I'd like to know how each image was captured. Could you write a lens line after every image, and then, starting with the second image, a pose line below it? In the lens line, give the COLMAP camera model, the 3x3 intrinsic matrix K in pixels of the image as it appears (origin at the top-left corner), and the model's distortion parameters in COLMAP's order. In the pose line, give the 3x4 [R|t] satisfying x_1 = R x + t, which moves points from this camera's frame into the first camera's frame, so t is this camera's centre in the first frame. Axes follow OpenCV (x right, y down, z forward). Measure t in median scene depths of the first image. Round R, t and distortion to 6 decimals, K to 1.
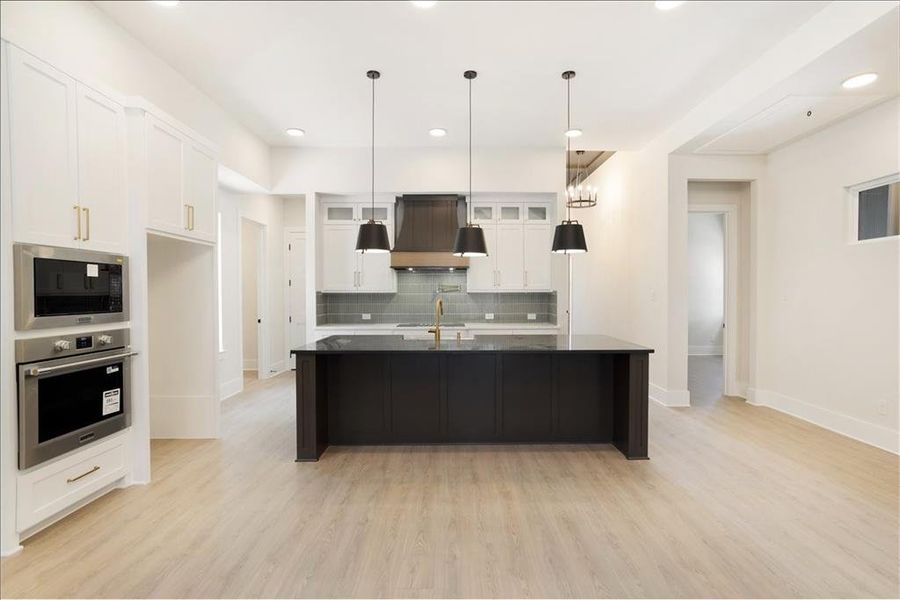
lens RADIAL K [[433.9, 0, 456.1], [0, 433.9, 299.6], [0, 0, 1]] dist [-0.026826, 0.012581]
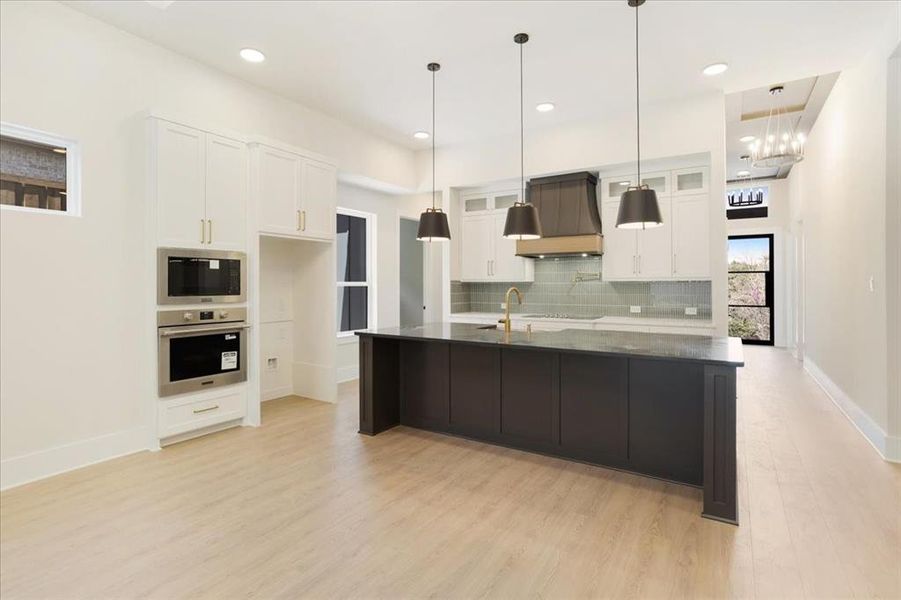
lens RADIAL K [[434.4, 0, 455.9], [0, 434.4, 282.8], [0, 0, 1]] dist [-0.026826, 0.012581]
pose [[0.839546, -0.001897, -0.543285, 0.413067], [-0.008172, 0.999837, -0.016120, 0.005967], [0.543227, 0.017973, 0.839393, 0.178793]]
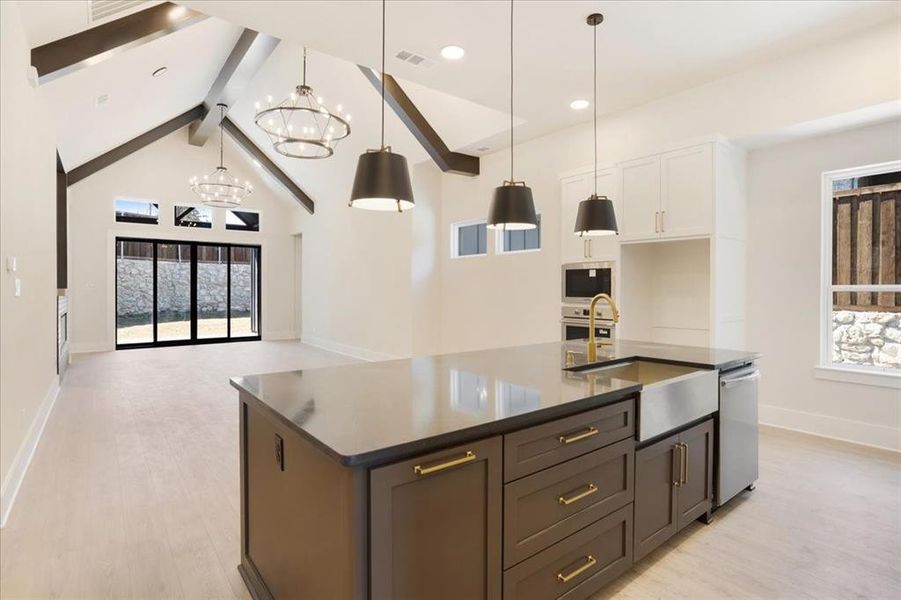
lens RADIAL K [[462.0, 0, 447.3], [0, 462.0, 294.7], [0, 0, 1]] dist [-0.002140, -0.000234]
pose [[-0.793020, 0.018536, -0.608913, 0.583217], [-0.002476, 0.999431, 0.033649, -0.029730], [0.609190, 0.028192, -0.792523, 1.554592]]
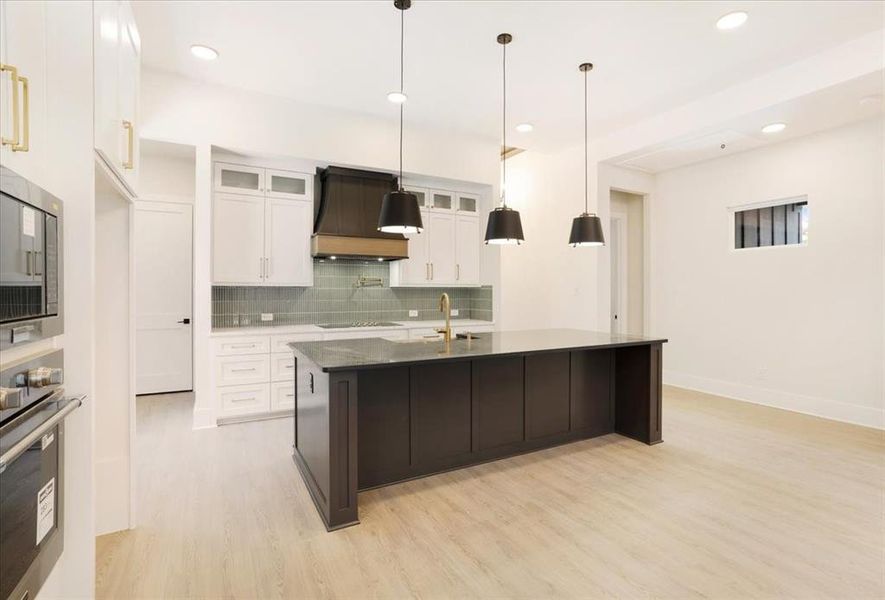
lens RADIAL K [[432.4, 0, 455.7], [0, 432.4, 296.3], [0, 0, 1]] dist [-0.028841, 0.001054]
pose [[0.875368, -0.002055, 0.483453, -0.484906], [0.003302, 0.999993, -0.001729, 0.007582], [-0.483446, 0.003110, 0.875369, 0.290979]]
